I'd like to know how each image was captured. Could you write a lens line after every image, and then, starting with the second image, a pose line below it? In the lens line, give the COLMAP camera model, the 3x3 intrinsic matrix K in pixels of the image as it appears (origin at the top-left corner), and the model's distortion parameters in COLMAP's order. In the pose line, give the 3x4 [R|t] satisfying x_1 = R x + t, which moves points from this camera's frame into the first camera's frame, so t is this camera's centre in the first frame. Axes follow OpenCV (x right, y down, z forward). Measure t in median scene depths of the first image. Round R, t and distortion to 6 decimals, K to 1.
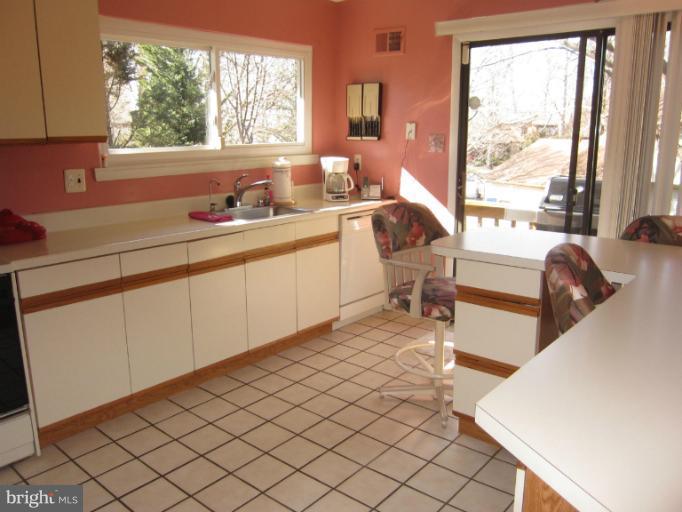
lens RADIAL K [[562.9, 0, 334.2], [0, 562.9, 258.4], [0, 0, 1]] dist [-0.074696, 0.039297]
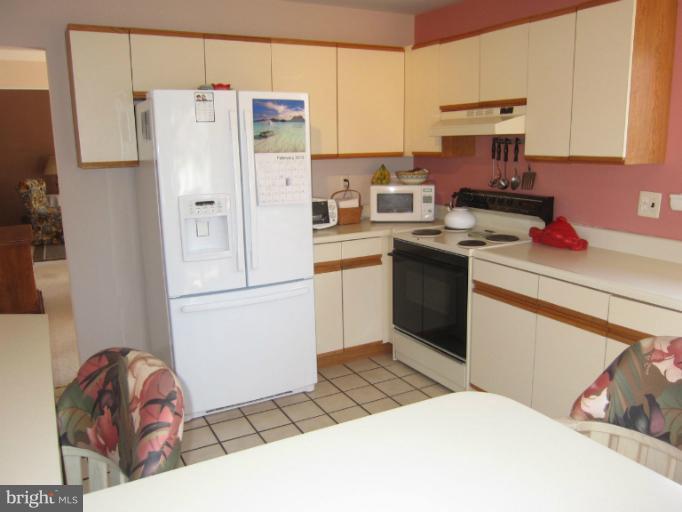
lens RADIAL K [[562.9, 0, 334.2], [0, 562.9, 258.4], [0, 0, 1]] dist [-0.074696, 0.039297]
pose [[-0.355622, 0.209025, -0.910956, 0.647270], [-0.188188, 0.938695, 0.288855, -0.256322], [0.915488, 0.274154, -0.294485, 0.949672]]
